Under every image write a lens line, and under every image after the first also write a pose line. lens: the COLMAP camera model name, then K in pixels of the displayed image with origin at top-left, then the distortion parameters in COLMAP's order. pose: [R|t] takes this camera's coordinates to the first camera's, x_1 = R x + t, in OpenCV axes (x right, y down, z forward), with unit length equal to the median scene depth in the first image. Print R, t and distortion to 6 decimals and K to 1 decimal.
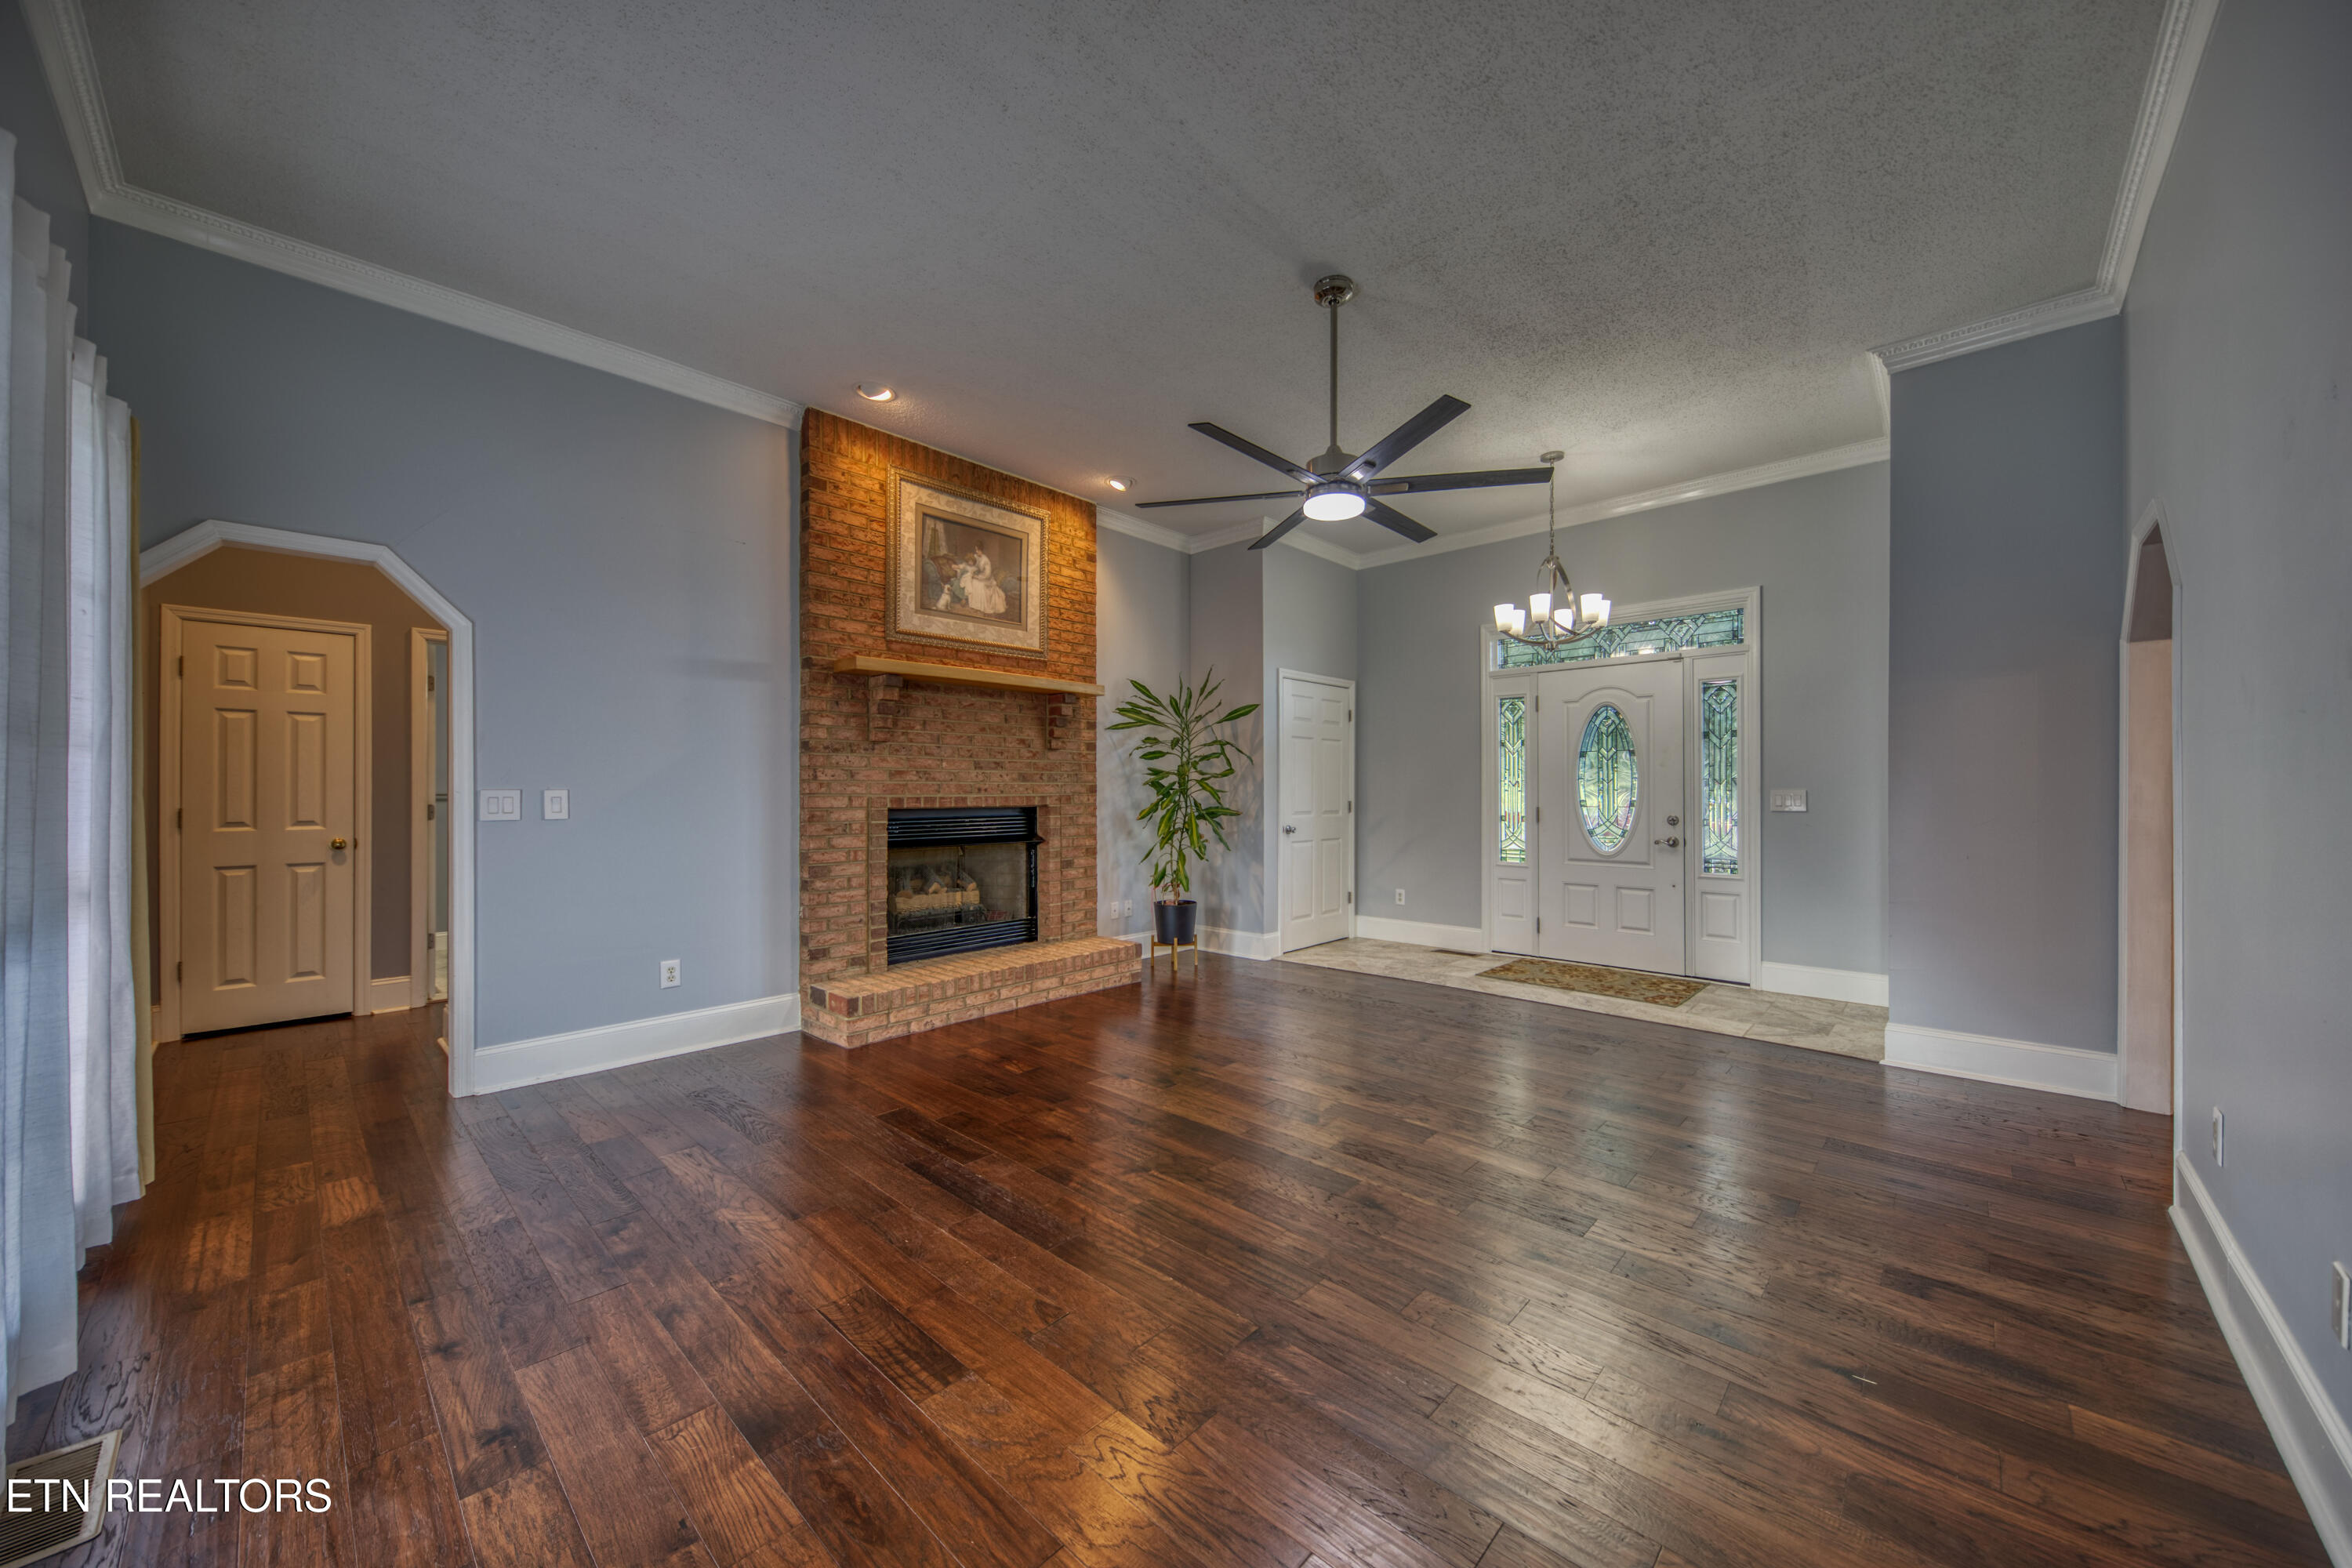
lens RADIAL K [[853.5, 0, 1141.4], [0, 853.5, 790.0], [0, 0, 1]] dist [0.001054, 0.000056]
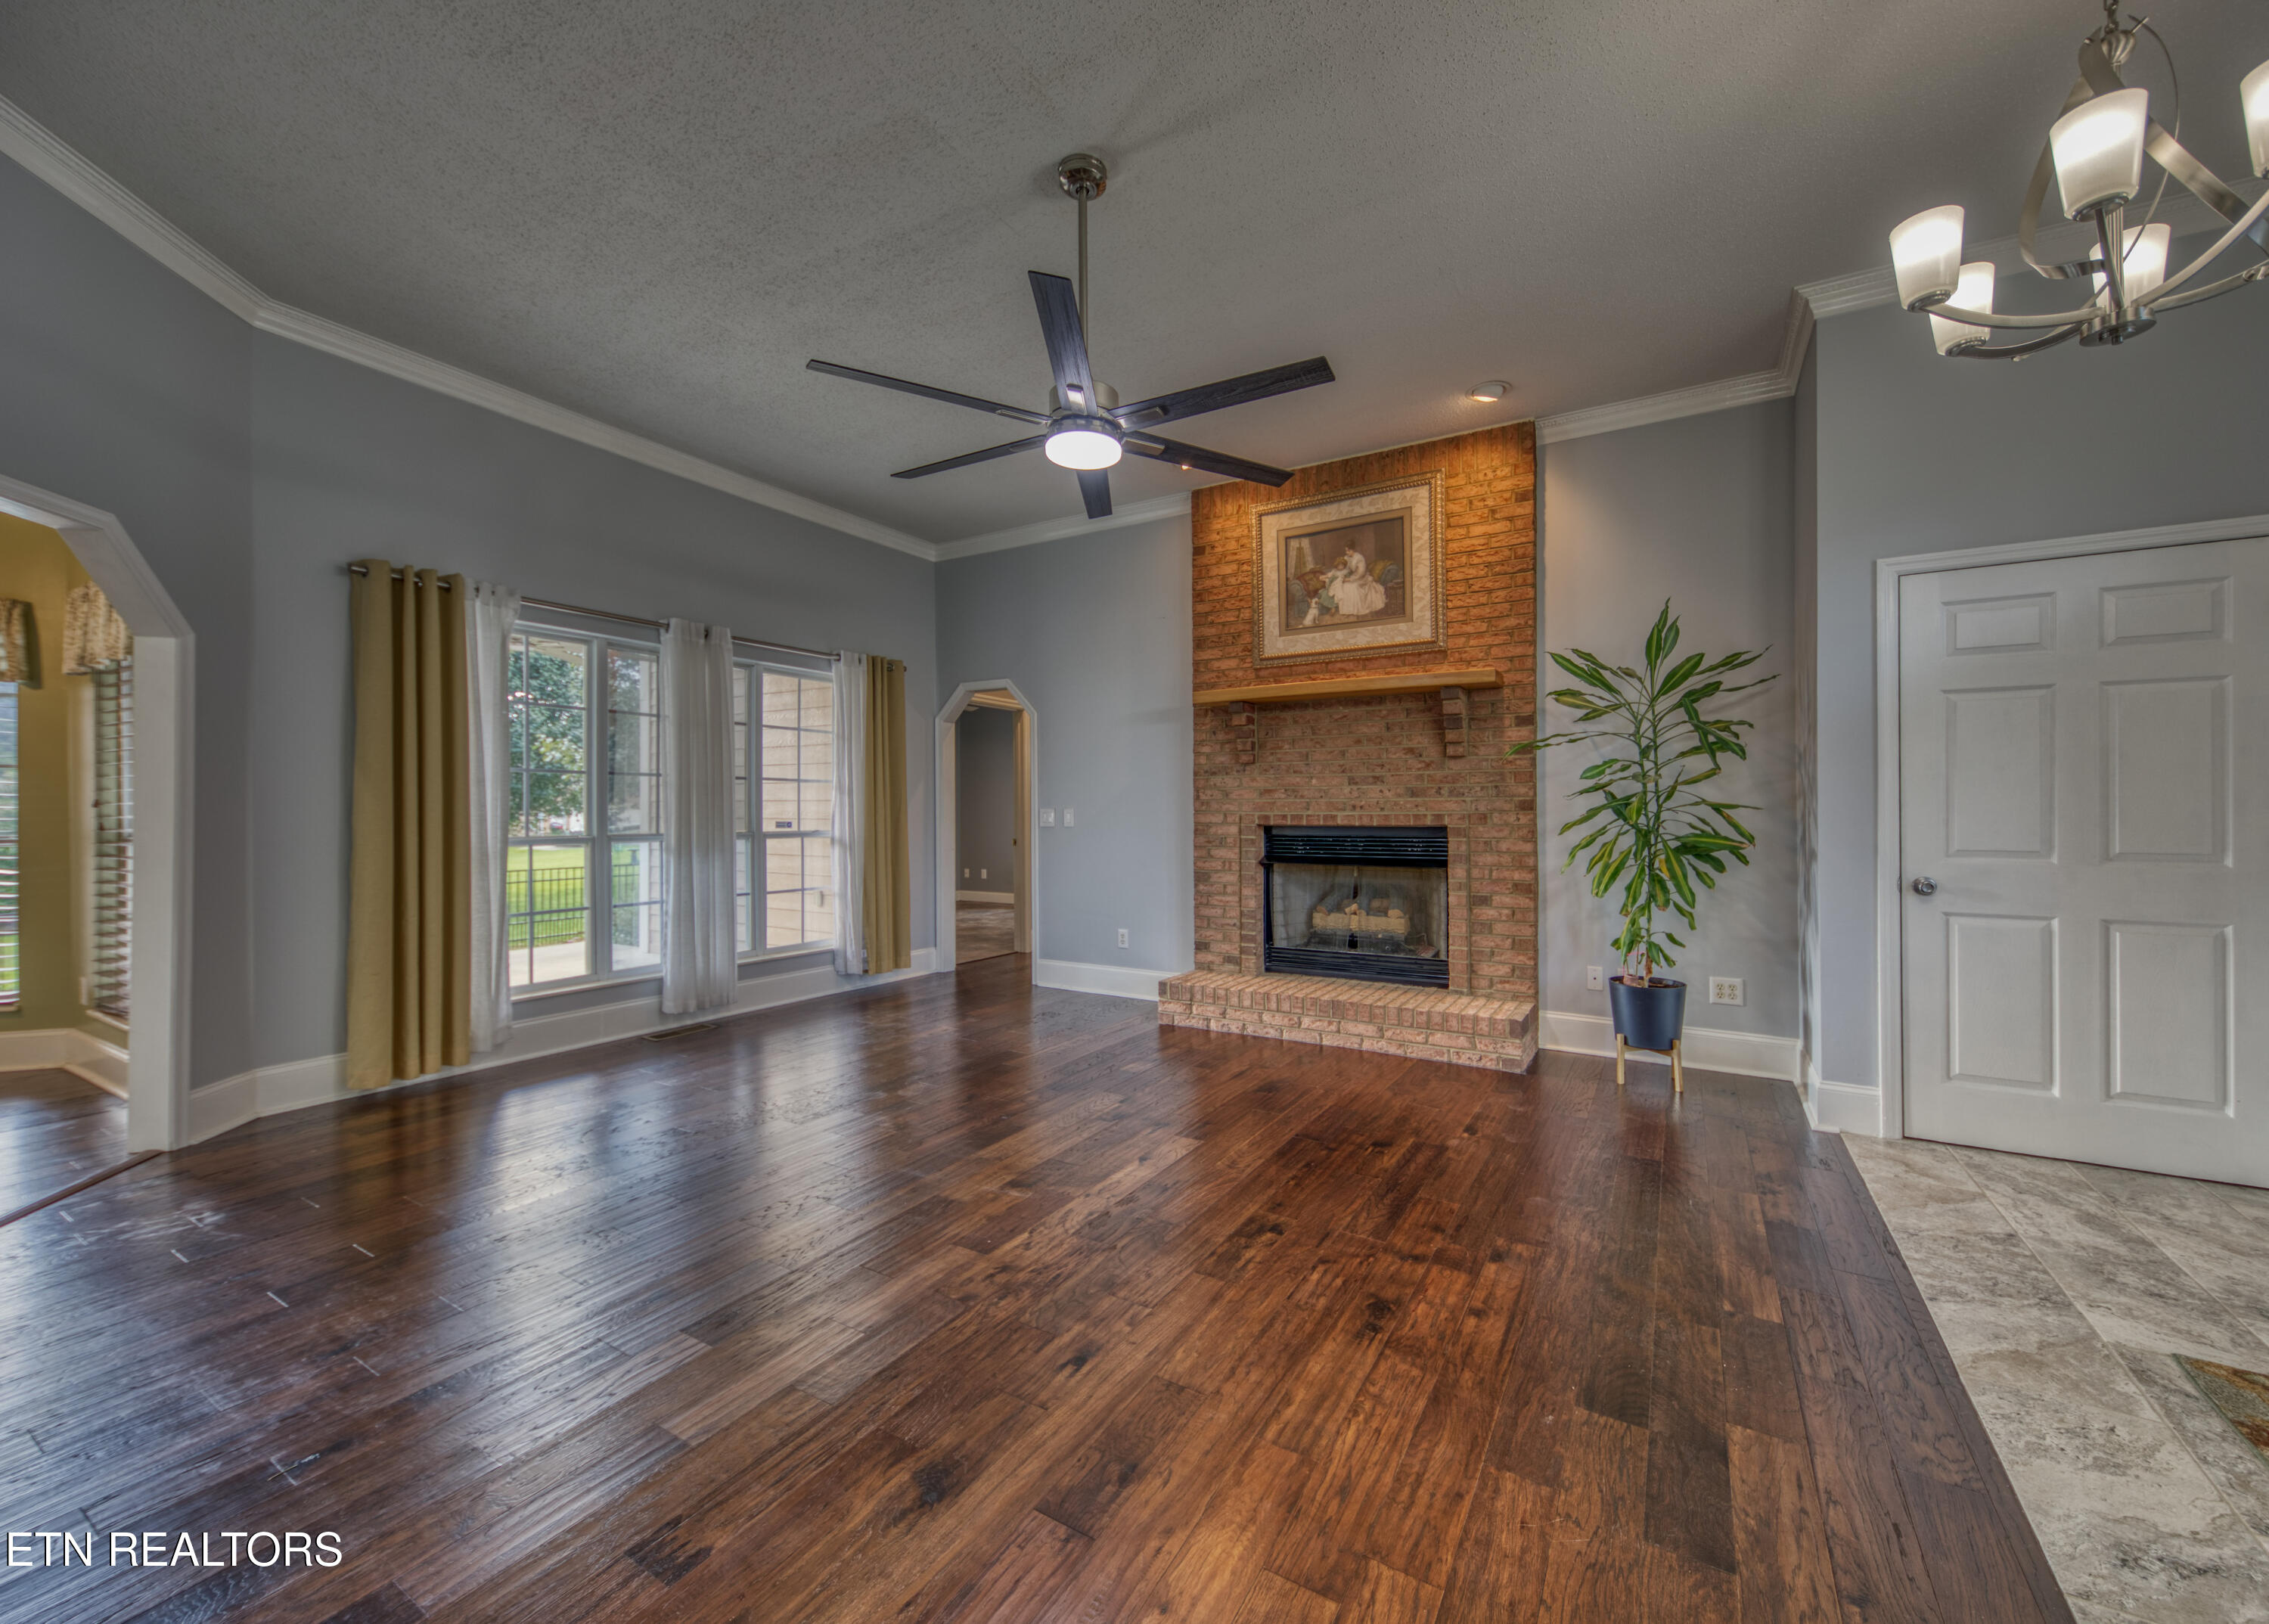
lens RADIAL K [[834.4, 0, 1134.5], [0, 834.4, 812.0], [0, 0, 1]] dist [0.001347, 0.000149]
pose [[0.244450, 0.000287, -0.969662, 0.657608], [0.001749, 0.999998, 0.000737, 0.004218], [0.969660, -0.001877, 0.244449, 0.566631]]
